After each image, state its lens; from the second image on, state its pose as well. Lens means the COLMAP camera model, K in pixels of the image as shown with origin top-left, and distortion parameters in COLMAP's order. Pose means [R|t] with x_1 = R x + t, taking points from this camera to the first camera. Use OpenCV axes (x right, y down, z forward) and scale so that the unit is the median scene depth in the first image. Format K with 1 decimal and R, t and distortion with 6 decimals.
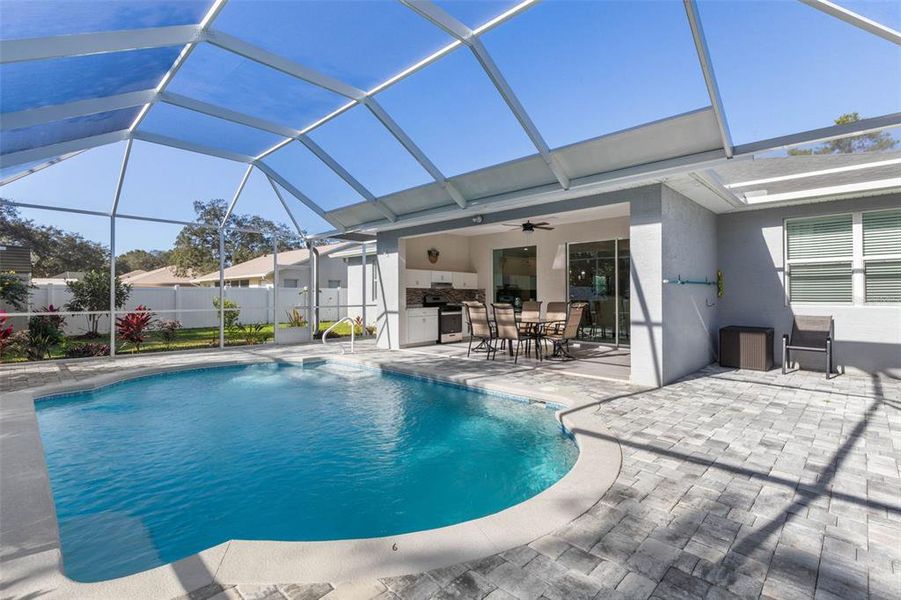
lens RADIAL K [[424.8, 0, 466.8], [0, 424.8, 286.7], [0, 0, 1]] dist [0.019868, -0.000073]
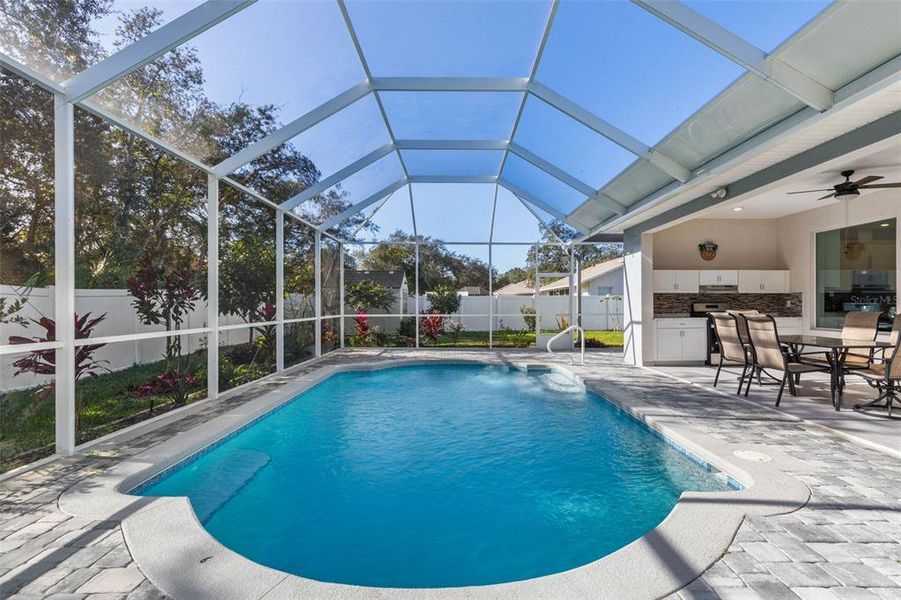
lens RADIAL K [[419.2, 0, 452.9], [0, 419.2, 308.7], [0, 0, 1]] dist [0.011594, -0.000330]
pose [[0.680822, 0.006557, -0.732419, 0.185431], [0.017901, 0.999512, 0.025589, 0.004680], [0.732230, -0.030533, 0.680373, 0.157525]]
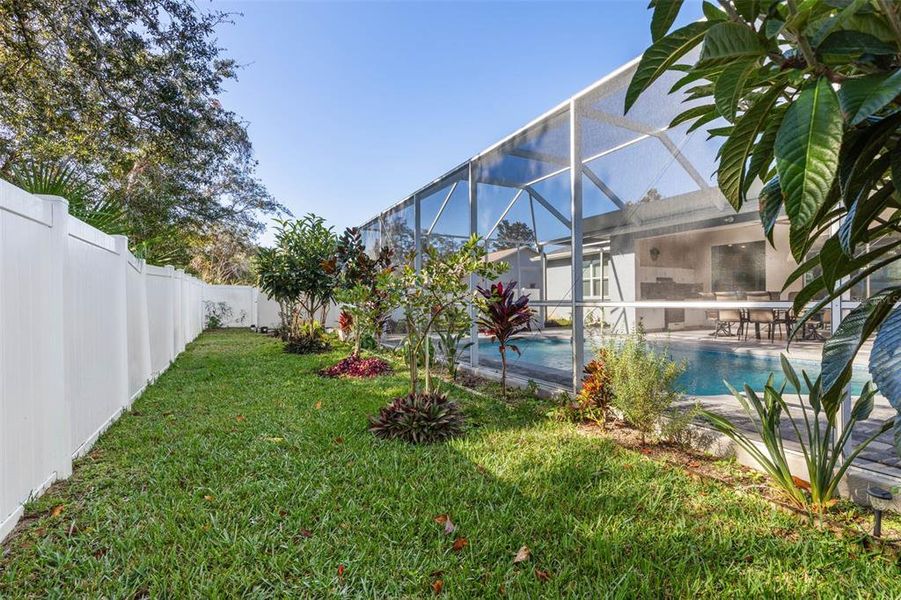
lens RADIAL K [[419.2, 0, 452.9], [0, 419.2, 308.7], [0, 0, 1]] dist [0.011594, -0.000330]
pose [[0.942442, 0.001054, -0.334369, -0.235806], [0.012855, 0.999142, 0.039382, 0.023161], [0.334123, -0.041414, 0.941619, -0.265022]]
